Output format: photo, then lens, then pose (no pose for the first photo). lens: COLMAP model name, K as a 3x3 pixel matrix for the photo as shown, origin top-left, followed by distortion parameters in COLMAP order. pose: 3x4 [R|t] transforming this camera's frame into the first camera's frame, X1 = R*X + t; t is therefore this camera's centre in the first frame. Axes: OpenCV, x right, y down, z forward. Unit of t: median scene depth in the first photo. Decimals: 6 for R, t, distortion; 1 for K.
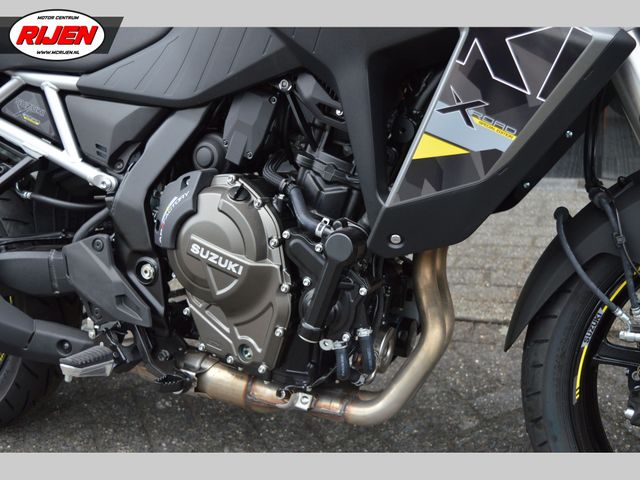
lens RADIAL K [[707.3, 0, 320.5], [0, 707.3, 241.1], [0, 0, 1]] dist [-0.063726, 0.000000]
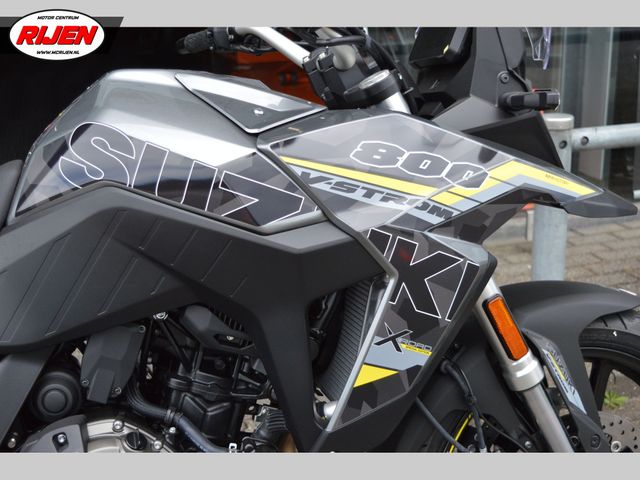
lens RADIAL K [[934.0, 0, 320.4], [0, 934.0, 239.7], [0, 0, 1]] dist [-0.020532, 0.000000]
pose [[0.785105, -0.155206, 0.599601, -0.611823], [0.162589, 0.985788, 0.042279, -0.336244], [-0.597641, 0.064295, 0.799182, -0.129244]]
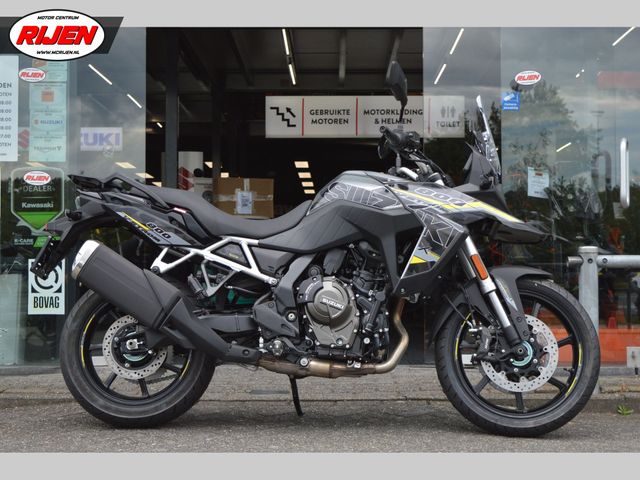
lens RADIAL K [[1253.7, 0, 319.7], [0, 1253.7, 239.9], [0, 0, 1]] dist [0.010778, 0.000000]
pose [[0.935034, 0.077585, 0.345966, -1.876883], [0.049313, 0.937824, -0.343590, 1.446276], [-0.351113, 0.338329, 0.873071, -3.273857]]
